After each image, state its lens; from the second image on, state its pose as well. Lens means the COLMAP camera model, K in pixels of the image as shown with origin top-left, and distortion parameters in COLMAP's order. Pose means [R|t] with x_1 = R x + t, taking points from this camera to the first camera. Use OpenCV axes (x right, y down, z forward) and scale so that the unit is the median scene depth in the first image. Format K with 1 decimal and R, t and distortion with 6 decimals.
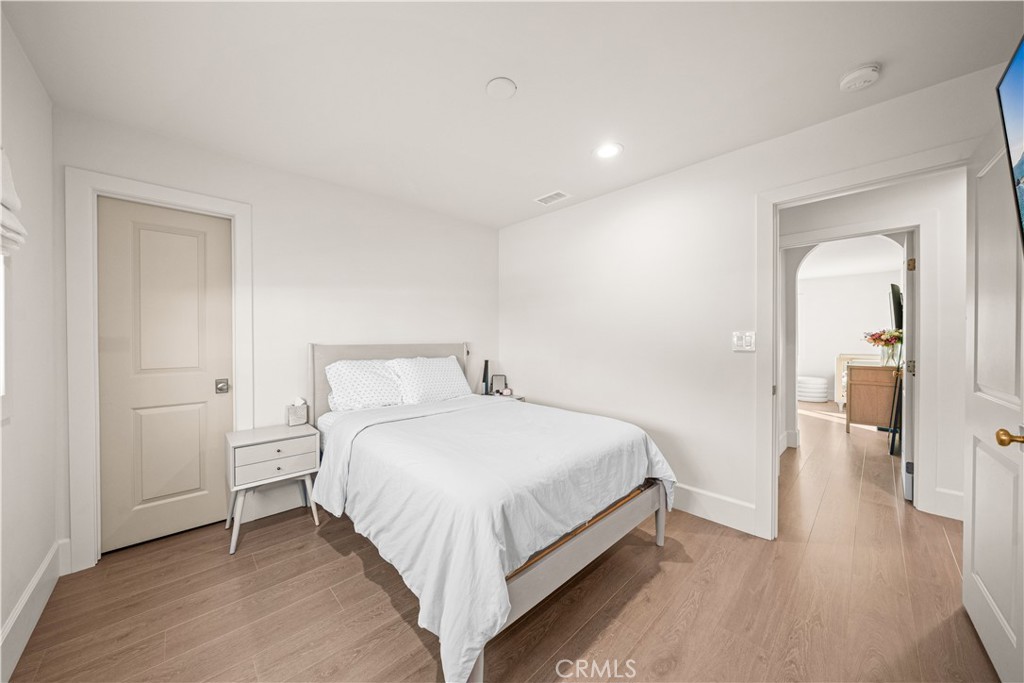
lens RADIAL K [[349.7, 0, 513.6], [0, 349.7, 337.4], [0, 0, 1]] dist [-0.006014, 0.000066]
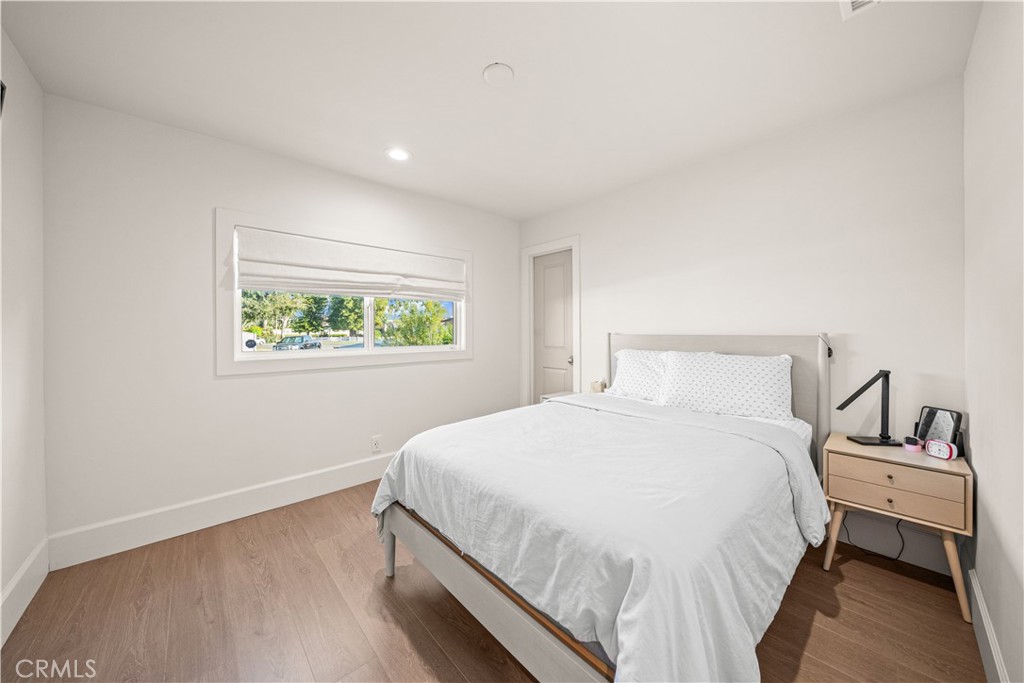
lens RADIAL K [[349.7, 0, 505.4], [0, 349.7, 336.0], [0, 0, 1]] dist [-0.006014, 0.000066]
pose [[-0.047011, 0.013301, -0.998806, 0.717357], [0.001558, 0.999911, 0.013242, 0.013865], [0.998893, -0.000933, -0.047028, 0.812339]]
